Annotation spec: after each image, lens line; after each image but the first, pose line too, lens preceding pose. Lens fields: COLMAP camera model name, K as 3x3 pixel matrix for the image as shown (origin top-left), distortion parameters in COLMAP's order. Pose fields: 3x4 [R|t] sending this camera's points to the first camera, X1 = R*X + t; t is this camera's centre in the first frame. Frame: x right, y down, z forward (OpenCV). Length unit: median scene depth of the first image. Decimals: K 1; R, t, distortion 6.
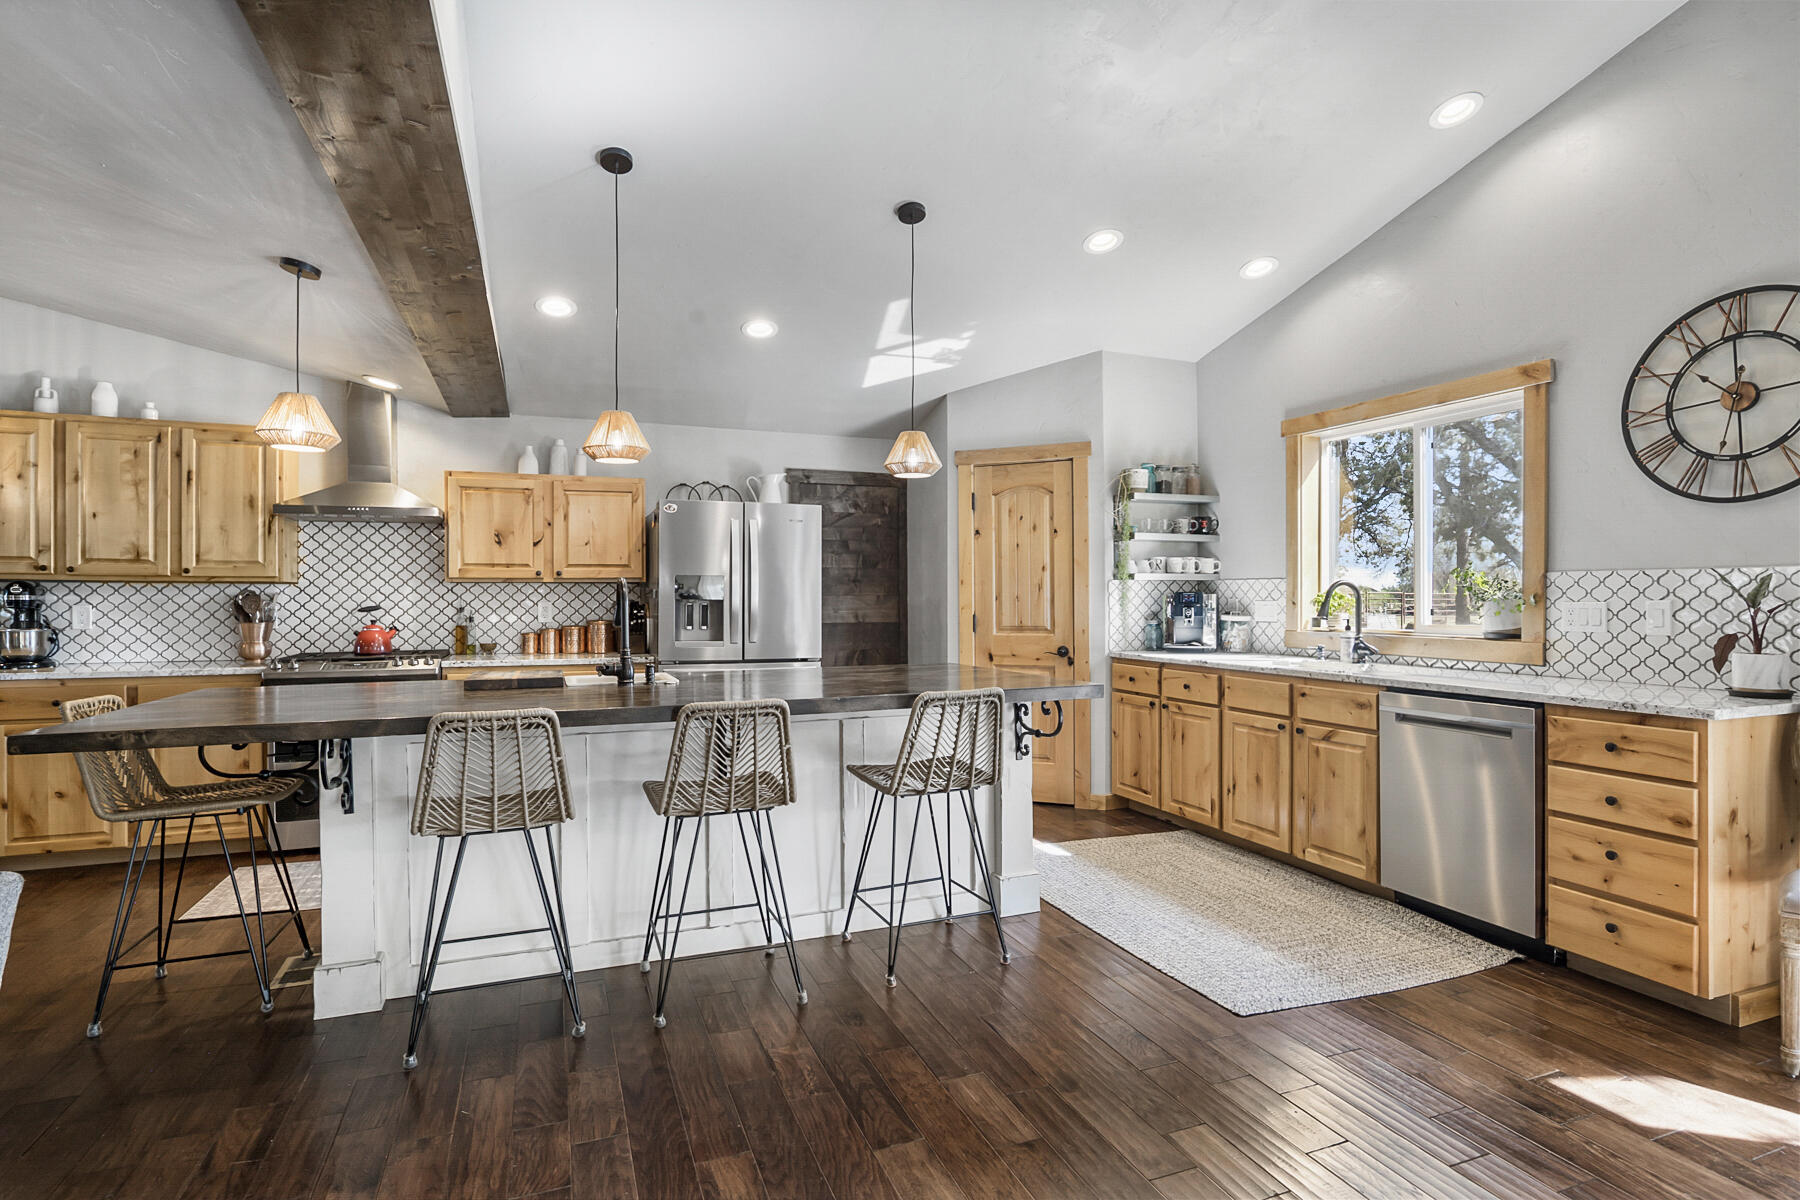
lens RADIAL K [[907.3, 0, 901.2], [0, 907.3, 603.2], [0, 0, 1]] dist [-0.022879, 0.011341]
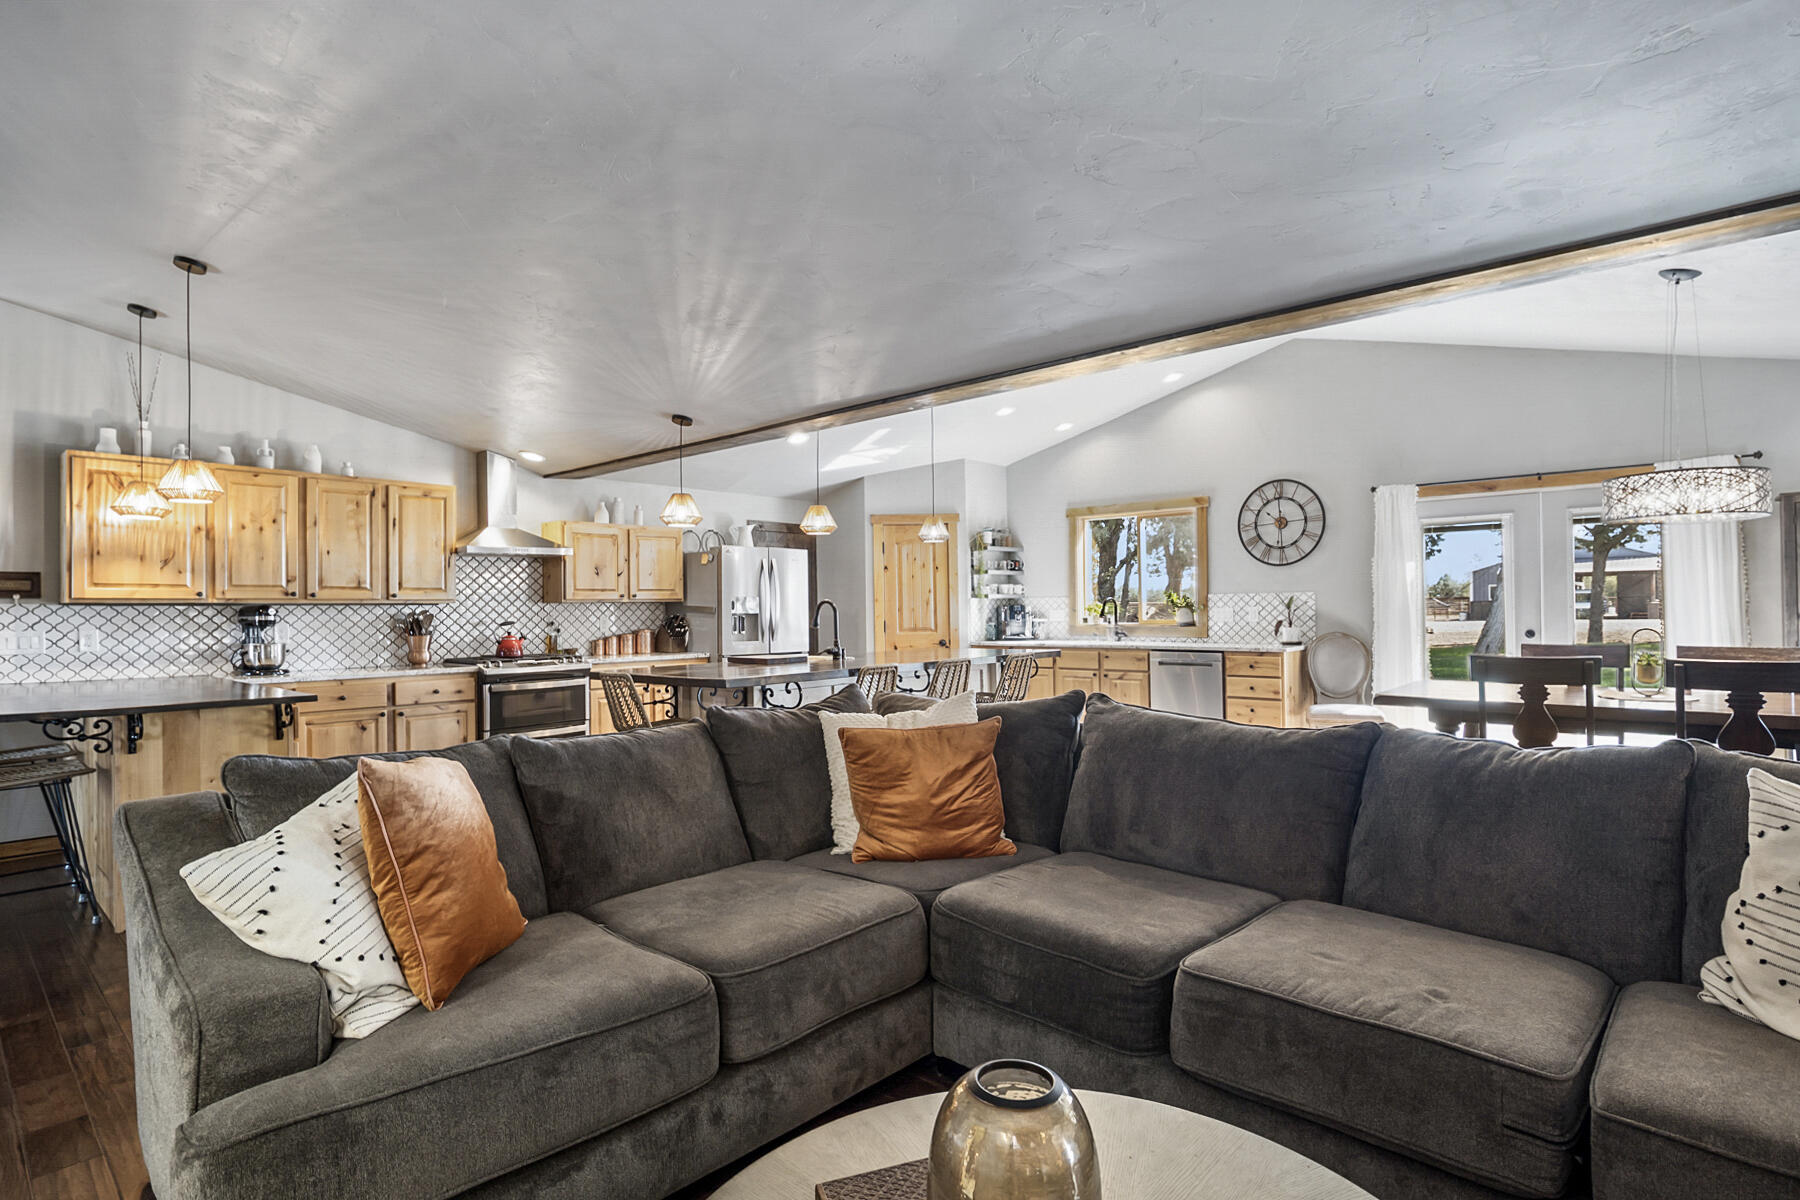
lens RADIAL K [[907.3, 0, 901.2], [0, 907.3, 603.2], [0, 0, 1]] dist [-0.022879, 0.011341]
pose [[0.894871, -0.008072, 0.446251, -0.659479], [0.015405, 0.999799, -0.012807, 0.002525], [-0.446059, 0.018335, 0.894816, -0.445761]]
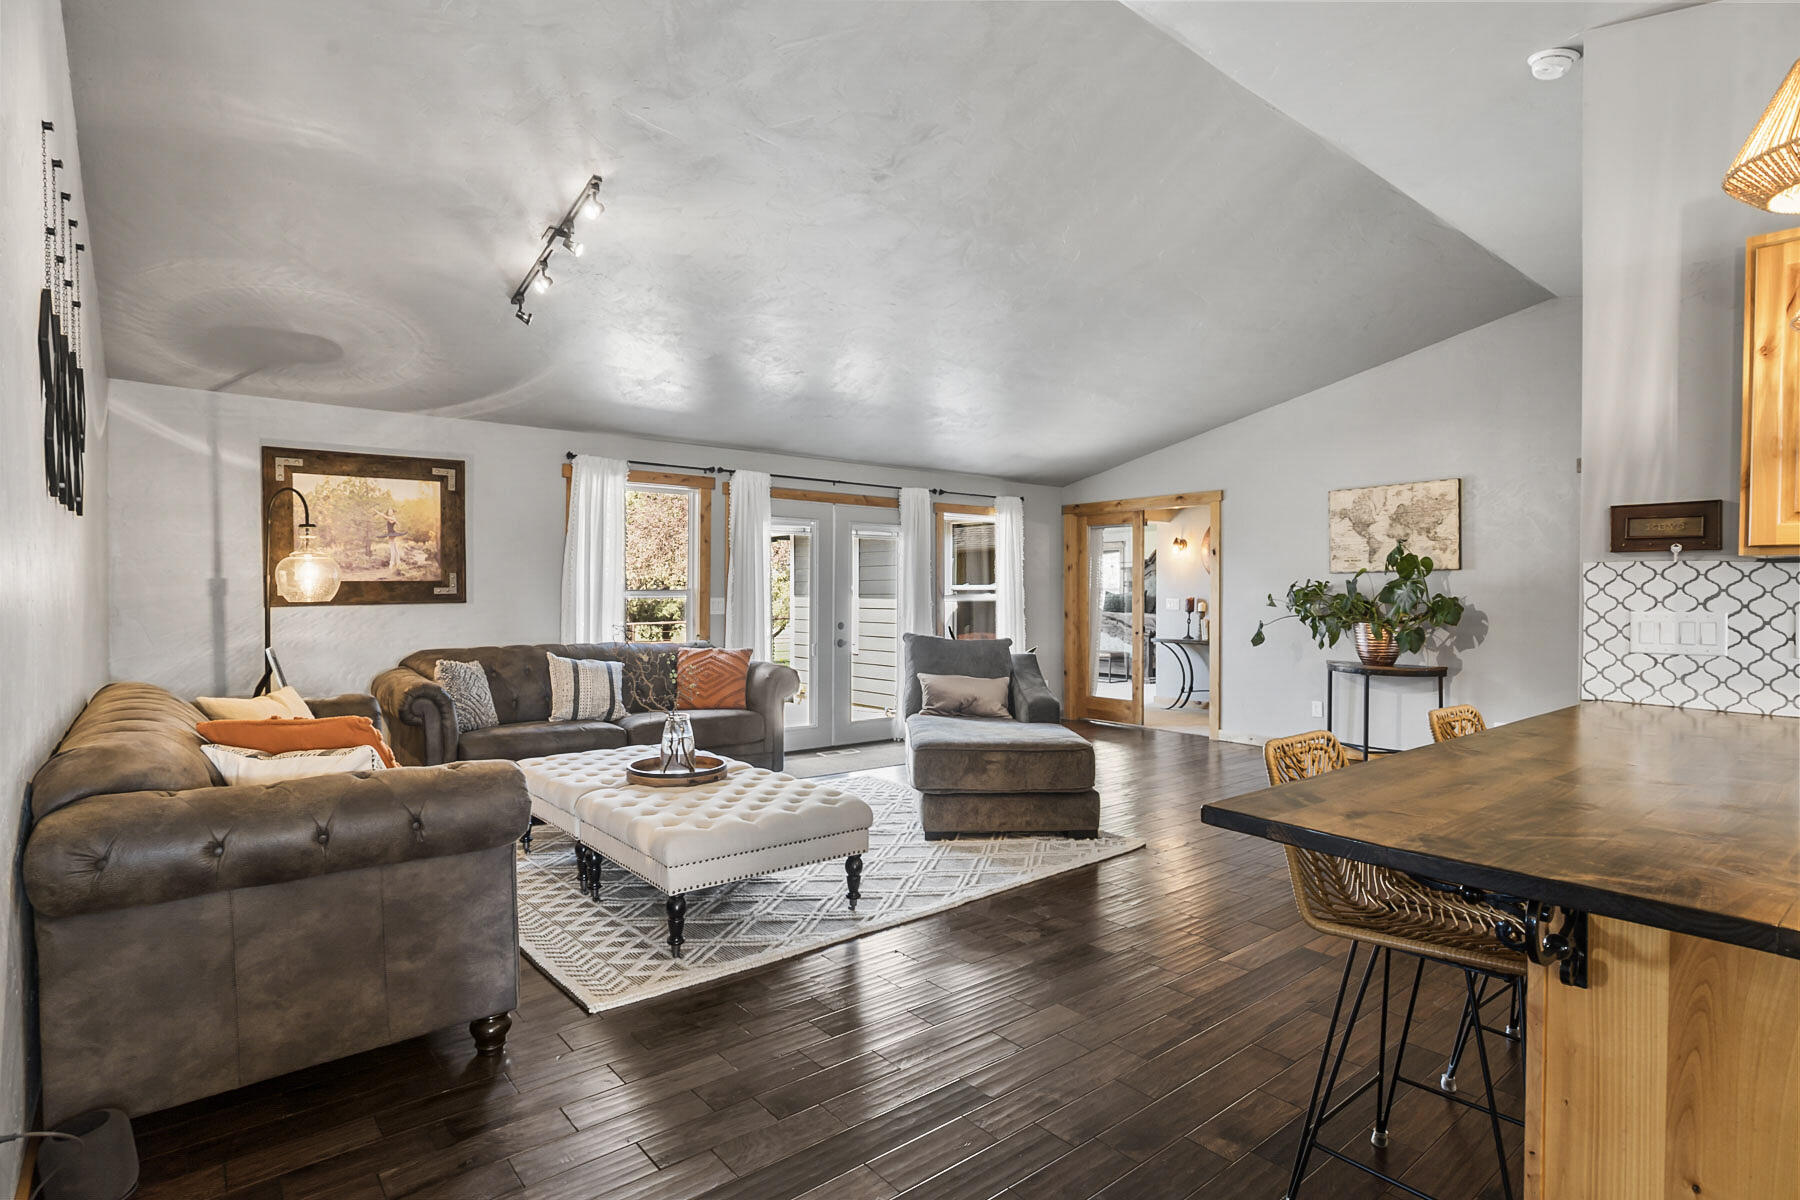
lens RADIAL K [[907.3, 0, 901.2], [0, 907.3, 603.2], [0, 0, 1]] dist [-0.022879, 0.011341]
pose [[0.308246, 0.011814, -0.951233, -0.720296], [-0.011324, 0.999898, 0.008748, 0.001415], [0.951239, 0.008075, 0.308348, 0.248958]]
